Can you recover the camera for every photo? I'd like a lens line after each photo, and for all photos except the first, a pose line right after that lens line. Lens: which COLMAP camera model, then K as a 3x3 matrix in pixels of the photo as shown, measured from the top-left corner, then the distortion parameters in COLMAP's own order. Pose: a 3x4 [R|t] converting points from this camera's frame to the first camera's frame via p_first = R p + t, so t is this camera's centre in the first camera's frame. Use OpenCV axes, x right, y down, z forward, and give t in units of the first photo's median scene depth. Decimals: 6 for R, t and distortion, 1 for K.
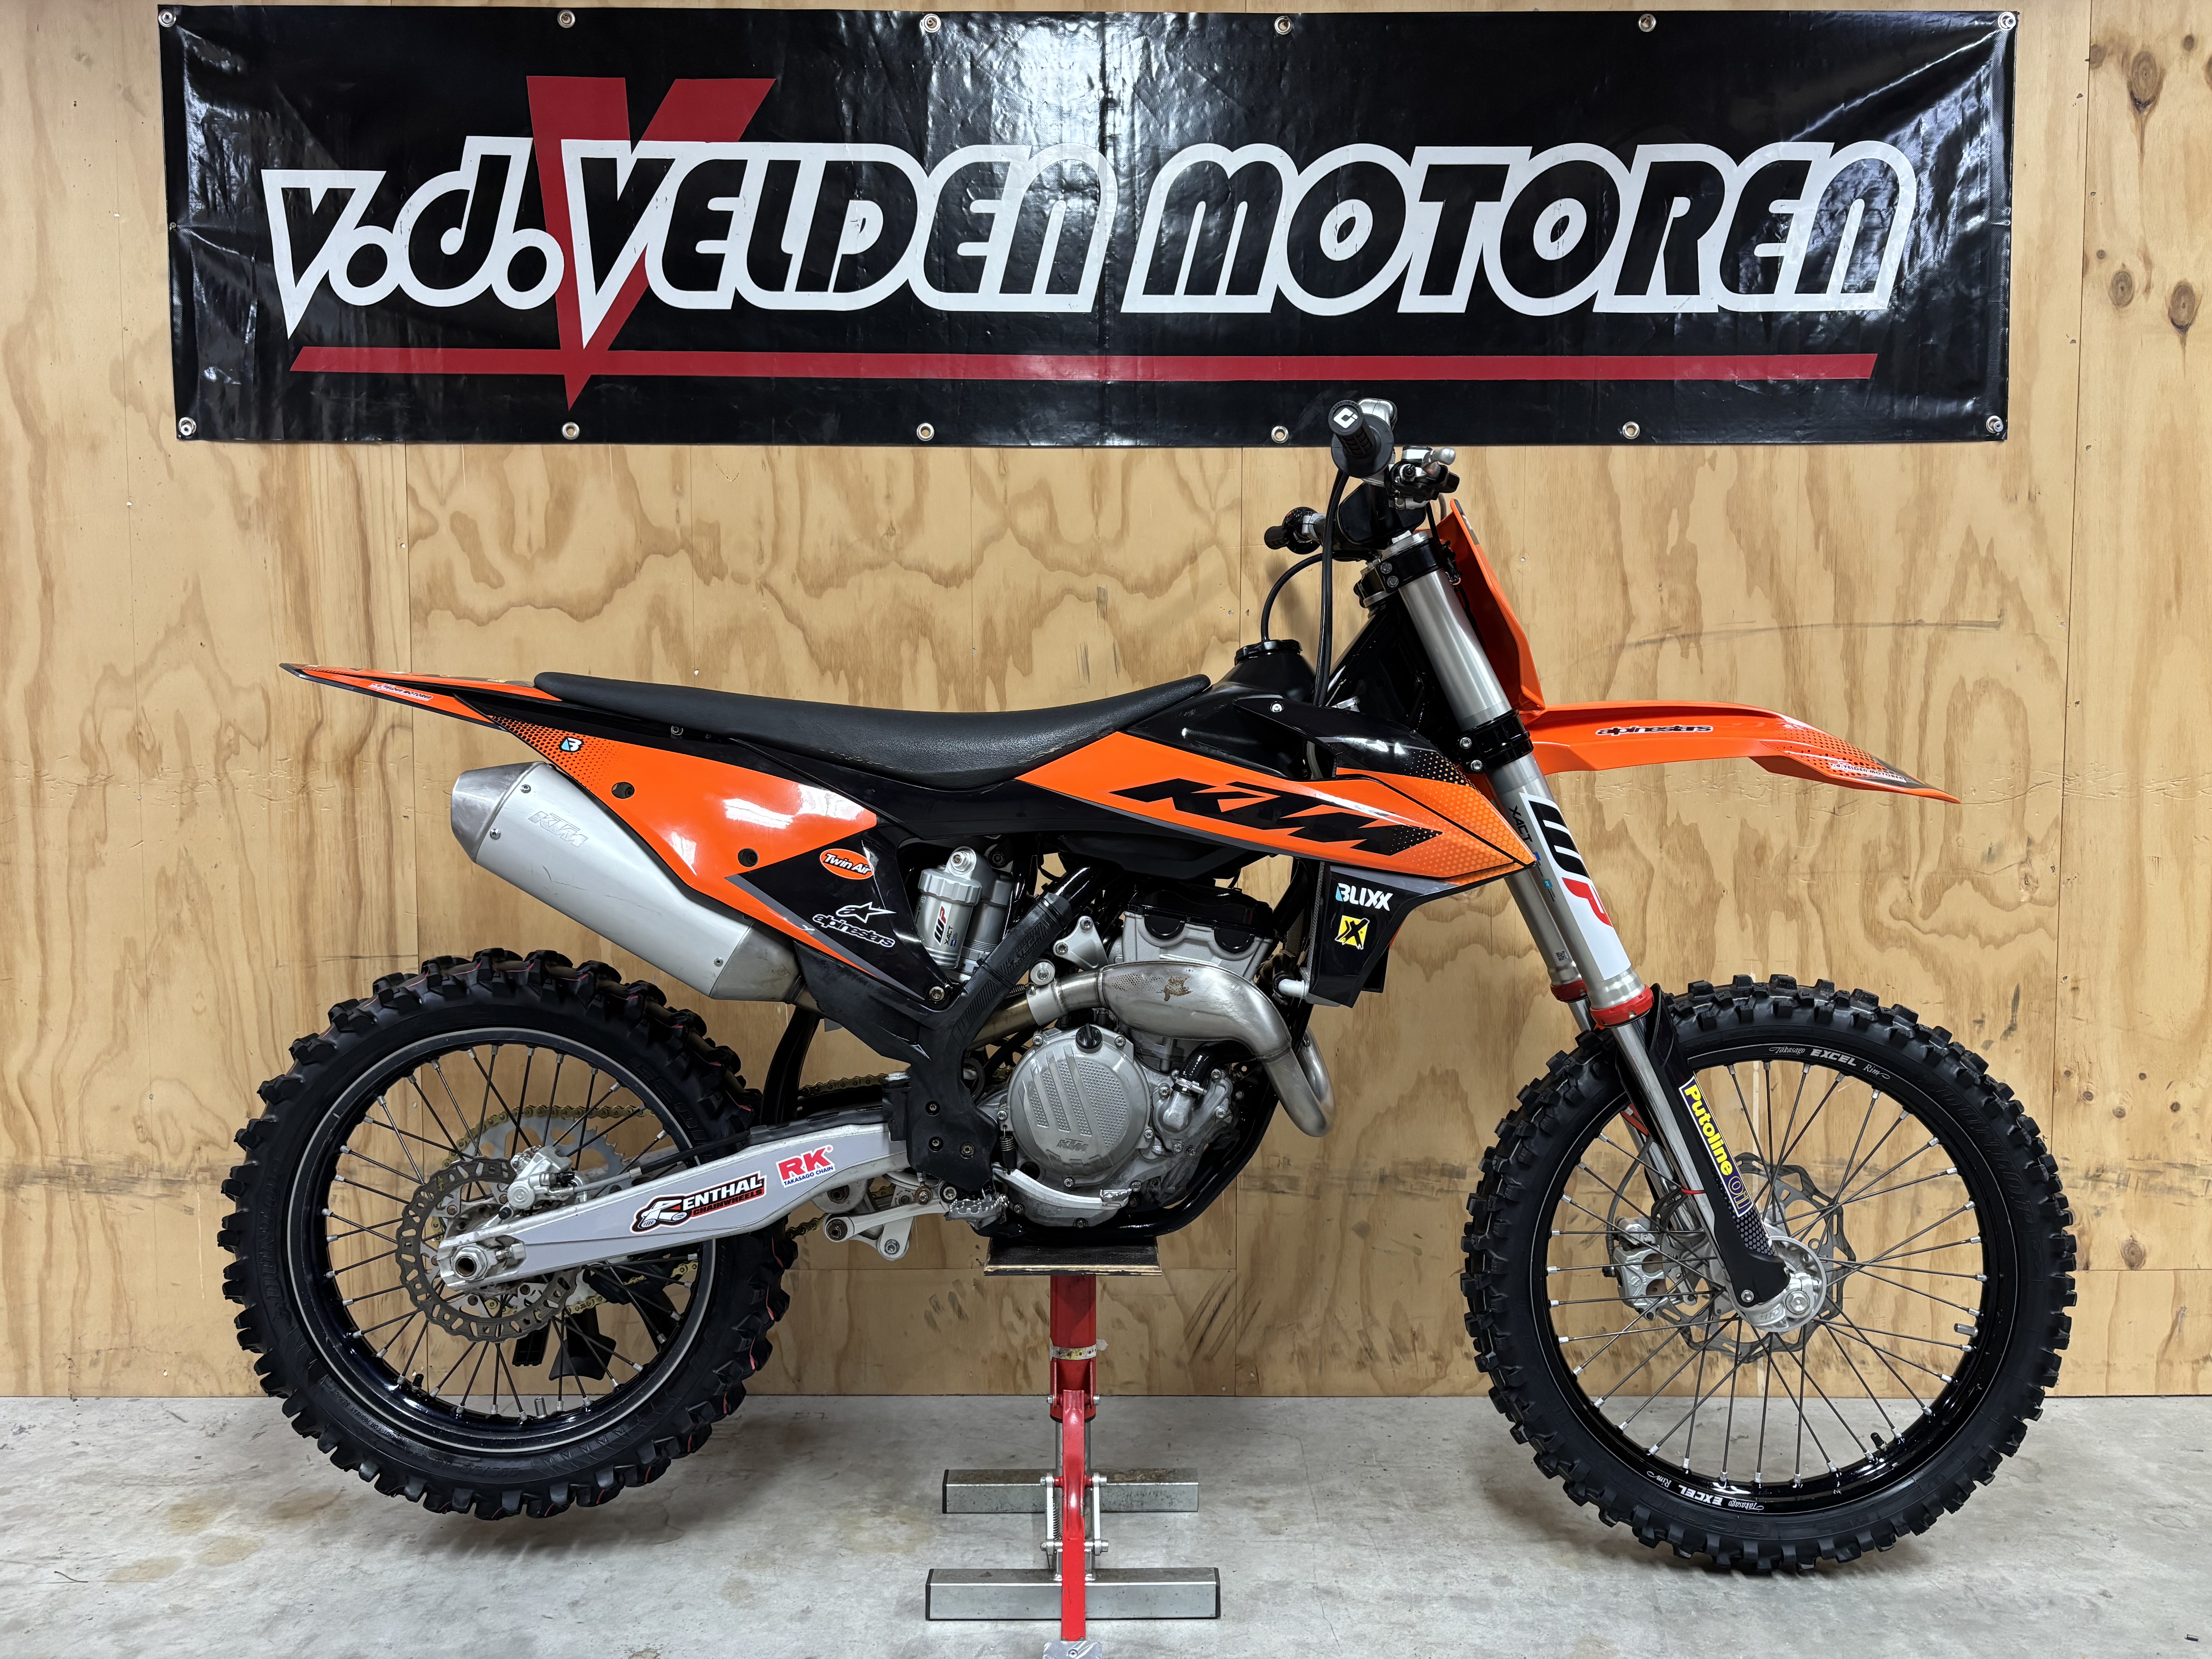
lens RADIAL K [[1684.9, 0, 1097.8], [0, 1684.9, 833.6], [0, 0, 1]] dist [0.033330, -0.034556]
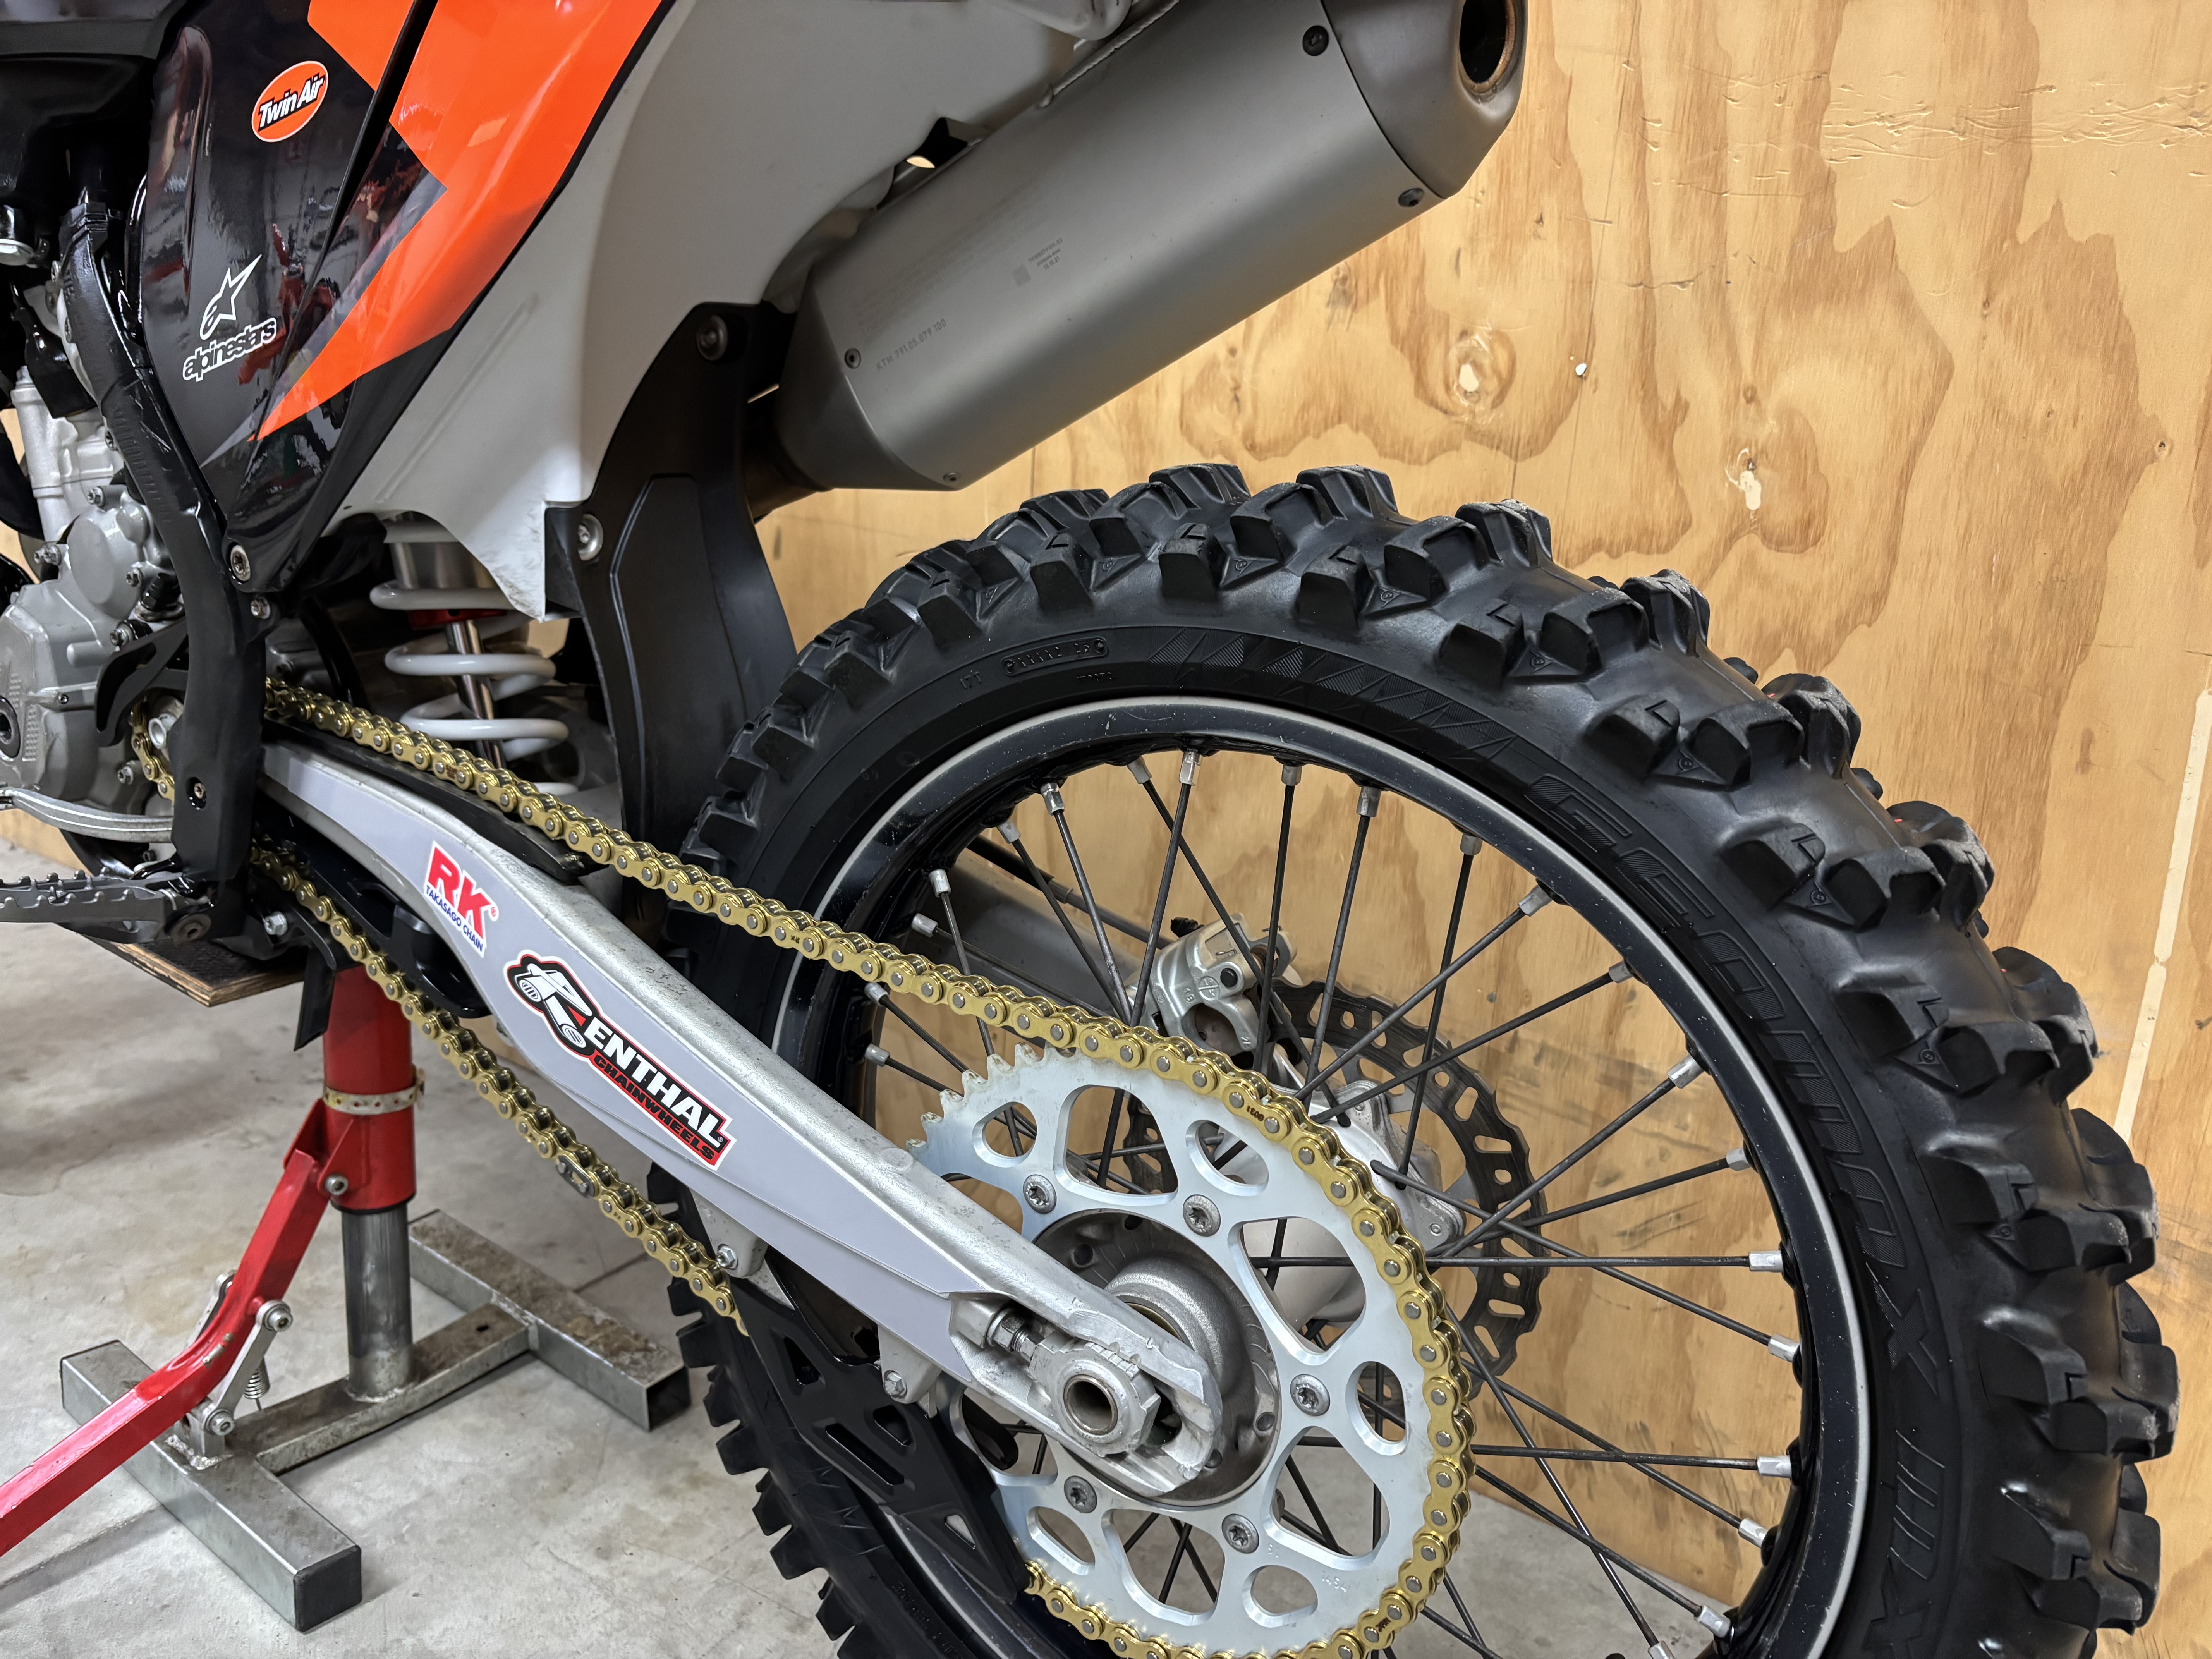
lens RADIAL K [[1684.9, 0, 1125.2], [0, 1684.9, 841.0], [0, 0, 1]] dist [0.033330, -0.034556]
pose [[0.821639, 0.211318, -0.529391, 0.402529], [-0.098255, 0.967346, 0.233641, 0.052820], [0.561476, -0.139953, 0.815572, 0.594861]]
